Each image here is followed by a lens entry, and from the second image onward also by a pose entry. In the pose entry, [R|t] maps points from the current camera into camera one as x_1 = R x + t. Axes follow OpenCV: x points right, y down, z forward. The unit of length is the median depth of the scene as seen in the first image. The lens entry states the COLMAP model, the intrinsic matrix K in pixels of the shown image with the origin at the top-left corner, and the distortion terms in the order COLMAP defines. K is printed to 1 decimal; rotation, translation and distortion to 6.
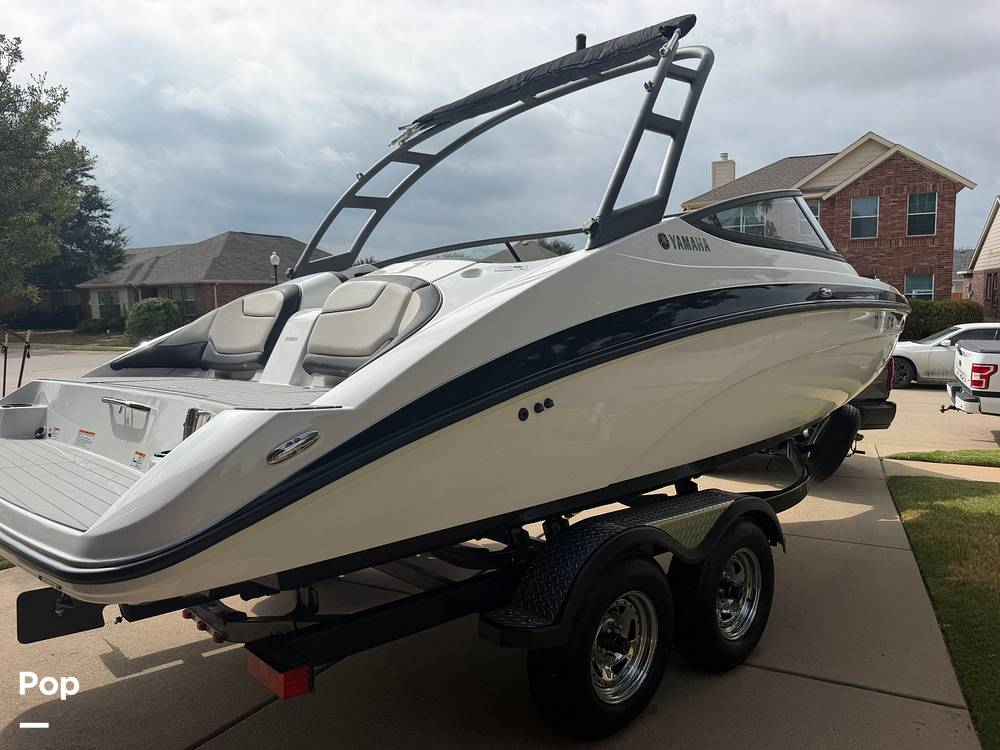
lens RADIAL K [[705.1, 0, 471.1], [0, 705.1, 377.6], [0, 0, 1]] dist [-0.005537, -0.000533]
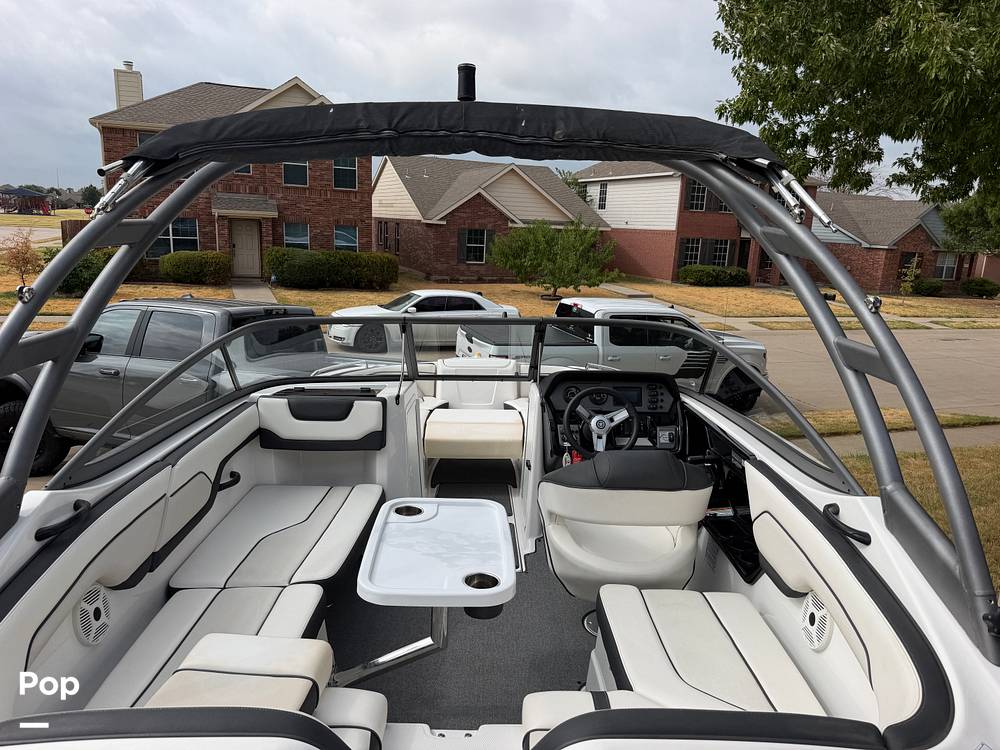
lens RADIAL K [[713.7, 0, 497.3], [0, 713.7, 373.3], [0, 0, 1]] dist [0.063296, -0.089696]
pose [[0.660349, -0.110740, 0.742749, -0.049853], [0.029980, 0.992166, 0.121273, -0.049355], [-0.750360, -0.057815, 0.658496, 0.090438]]
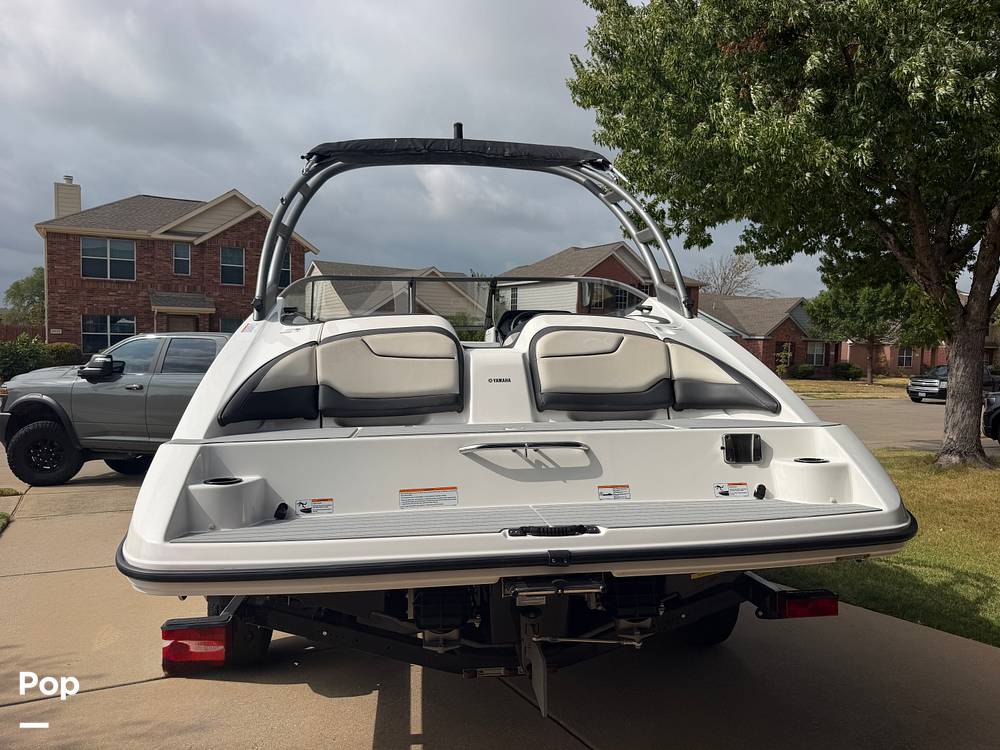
lens RADIAL K [[713.7, 0, 497.3], [0, 713.7, 373.3], [0, 0, 1]] dist [0.063296, -0.089696]
pose [[0.566942, -0.008248, 0.823716, -0.132451], [0.058758, 0.997808, -0.030450, -0.003835], [-0.821659, 0.065663, 0.566184, 0.044432]]
